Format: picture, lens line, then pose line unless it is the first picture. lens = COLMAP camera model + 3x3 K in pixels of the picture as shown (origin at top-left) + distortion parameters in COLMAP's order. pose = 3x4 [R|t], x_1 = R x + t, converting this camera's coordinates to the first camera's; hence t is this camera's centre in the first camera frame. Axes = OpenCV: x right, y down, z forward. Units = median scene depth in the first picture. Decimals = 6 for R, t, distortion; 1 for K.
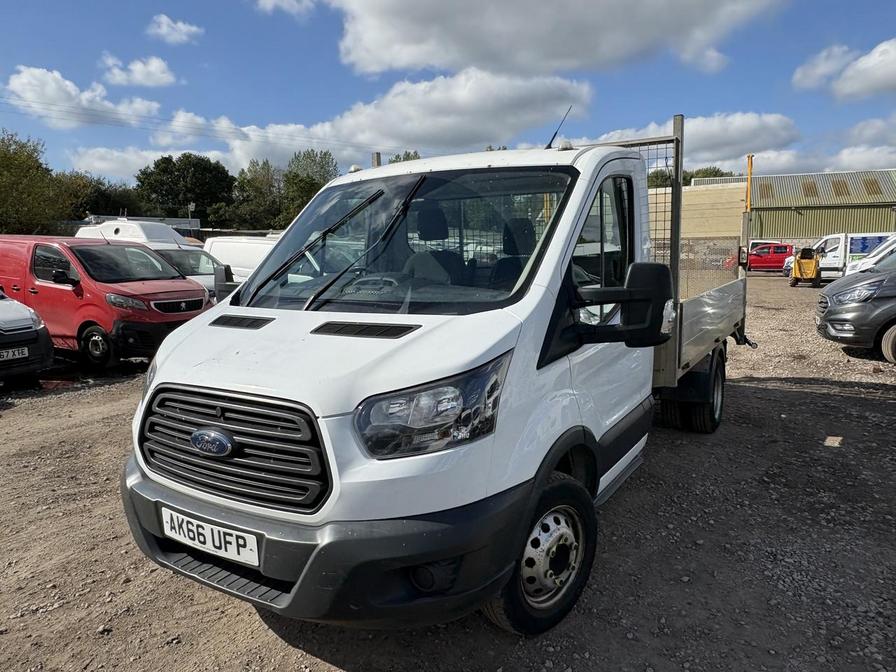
lens RADIAL K [[636.2, 0, 444.6], [0, 636.2, 345.6], [0, 0, 1]] dist [-0.002396, 0.004713]
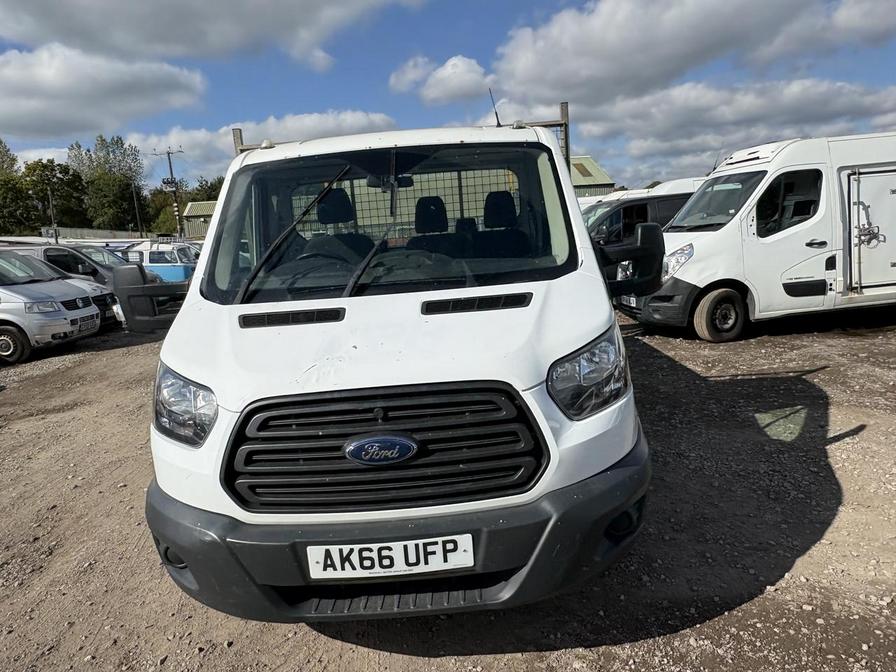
lens RADIAL K [[637.1, 0, 453.7], [0, 637.1, 338.3], [0, 0, 1]] dist [-0.001311, 0.001426]
pose [[0.844199, -0.137915, 0.517983, -0.706155], [0.138629, 0.989632, 0.037559, -0.015141], [-0.517793, 0.040100, 0.854566, 0.204996]]
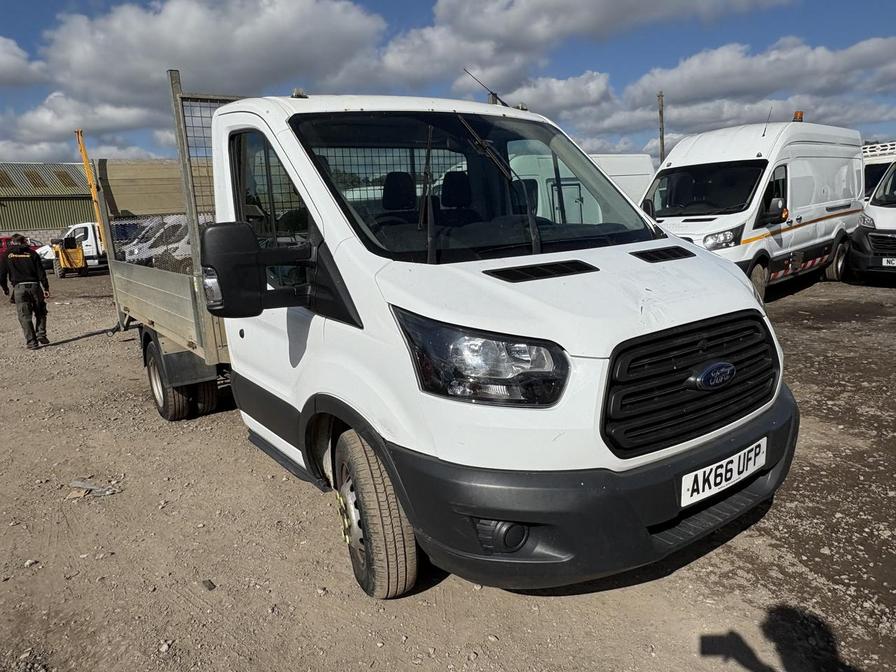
lens RADIAL K [[637.1, 0, 453.7], [0, 637.1, 338.3], [0, 0, 1]] dist [-0.001311, 0.001426]
pose [[0.376692, -0.183443, 0.907993, -1.364288], [0.187016, 0.975073, 0.119409, -0.088234], [-0.907264, 0.124829, 0.401609, 0.960995]]
